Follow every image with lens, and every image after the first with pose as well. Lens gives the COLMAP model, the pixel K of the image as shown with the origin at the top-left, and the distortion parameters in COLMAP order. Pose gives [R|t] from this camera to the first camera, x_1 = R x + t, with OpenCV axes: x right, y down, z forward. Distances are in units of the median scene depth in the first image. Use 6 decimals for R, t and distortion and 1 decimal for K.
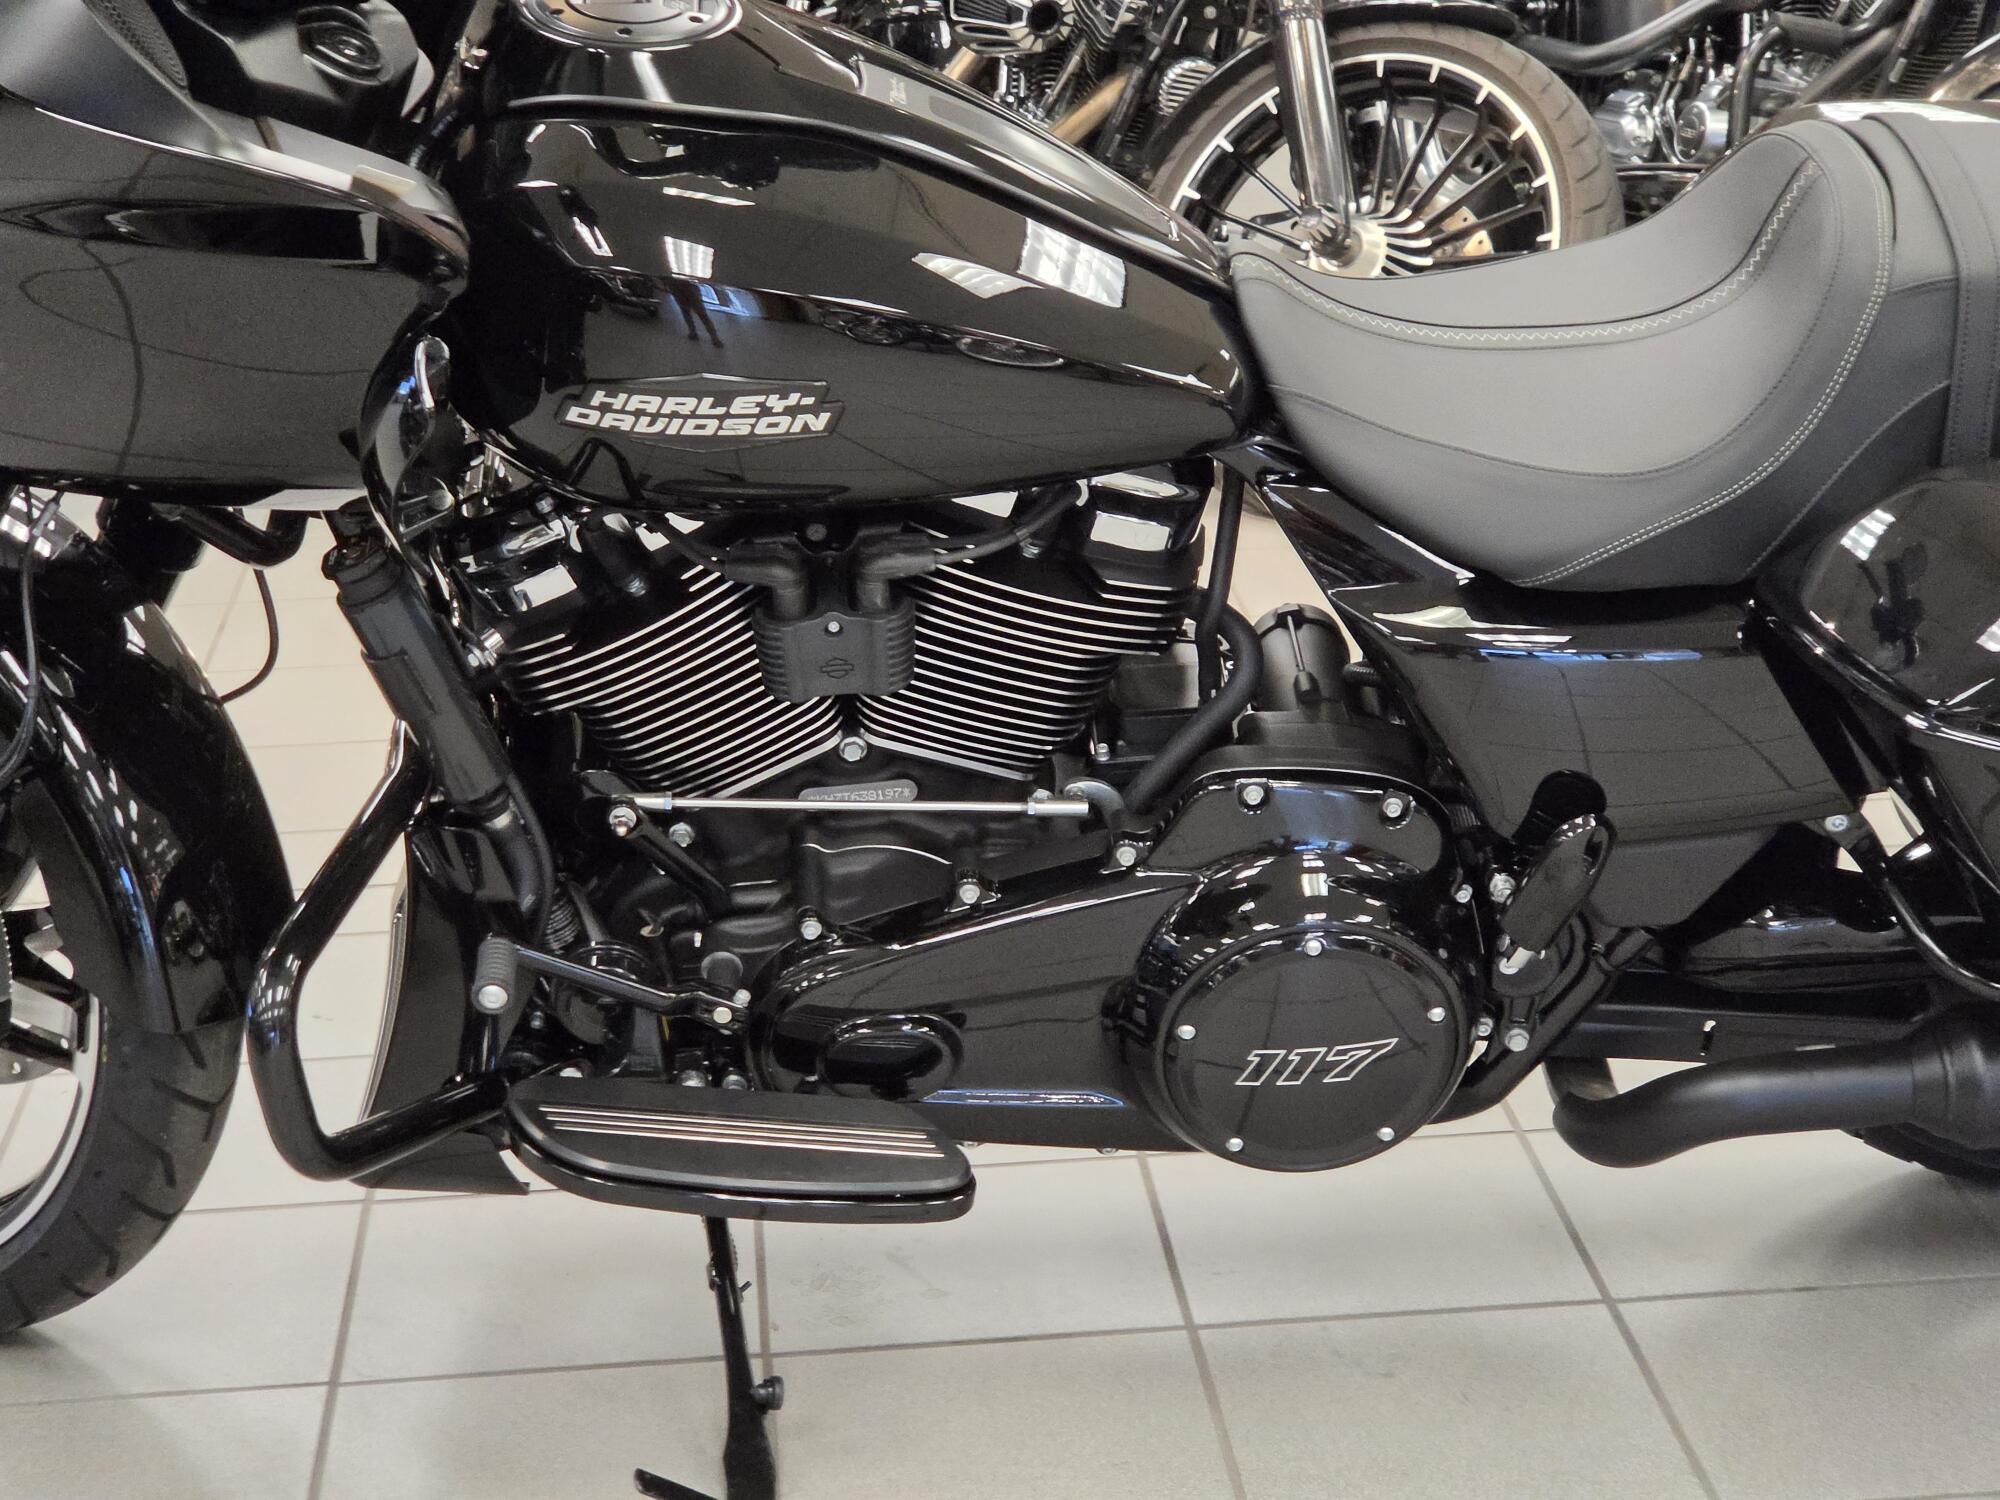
lens RADIAL K [[3750.3, 0, 1010.1], [0, 3750.3, 845.3], [0, 0, 1]] dist [-0.000314, 0.000000]
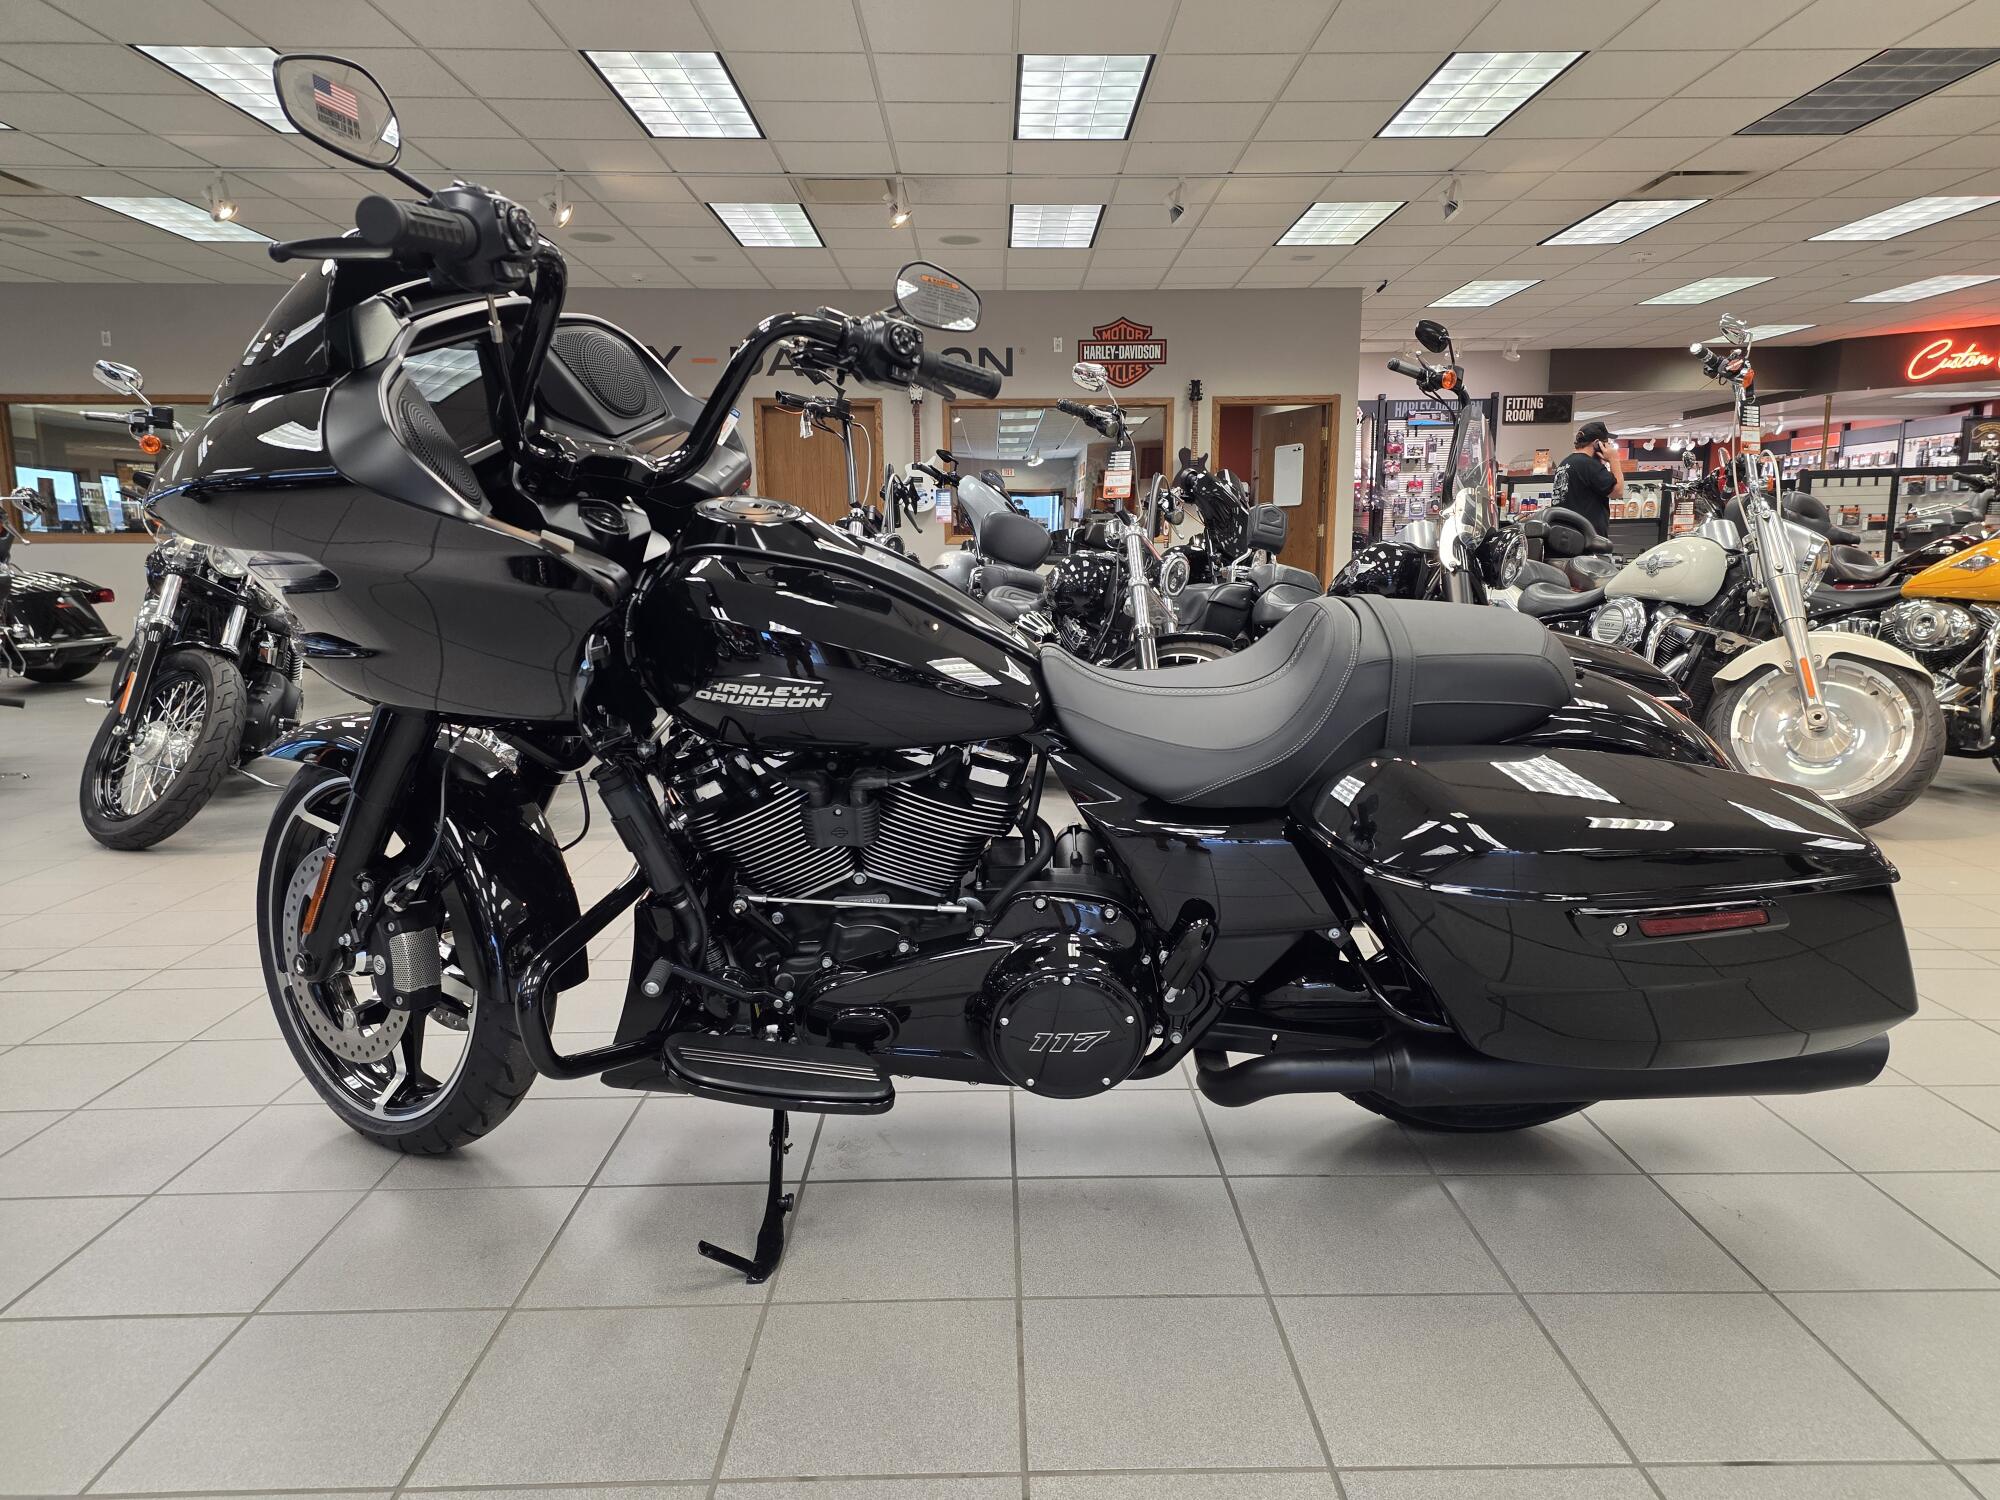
lens RADIAL K [[1319.0, 0, 1008.9], [0, 1319.0, 756.7], [0, 0, 1]] dist [0.037990, -0.028905]
pose [[0.997355, 0.035761, -0.063280, 0.087110], [-0.046412, 0.983331, -0.175801, 0.033224], [0.055939, 0.178273, 0.982390, 0.274801]]
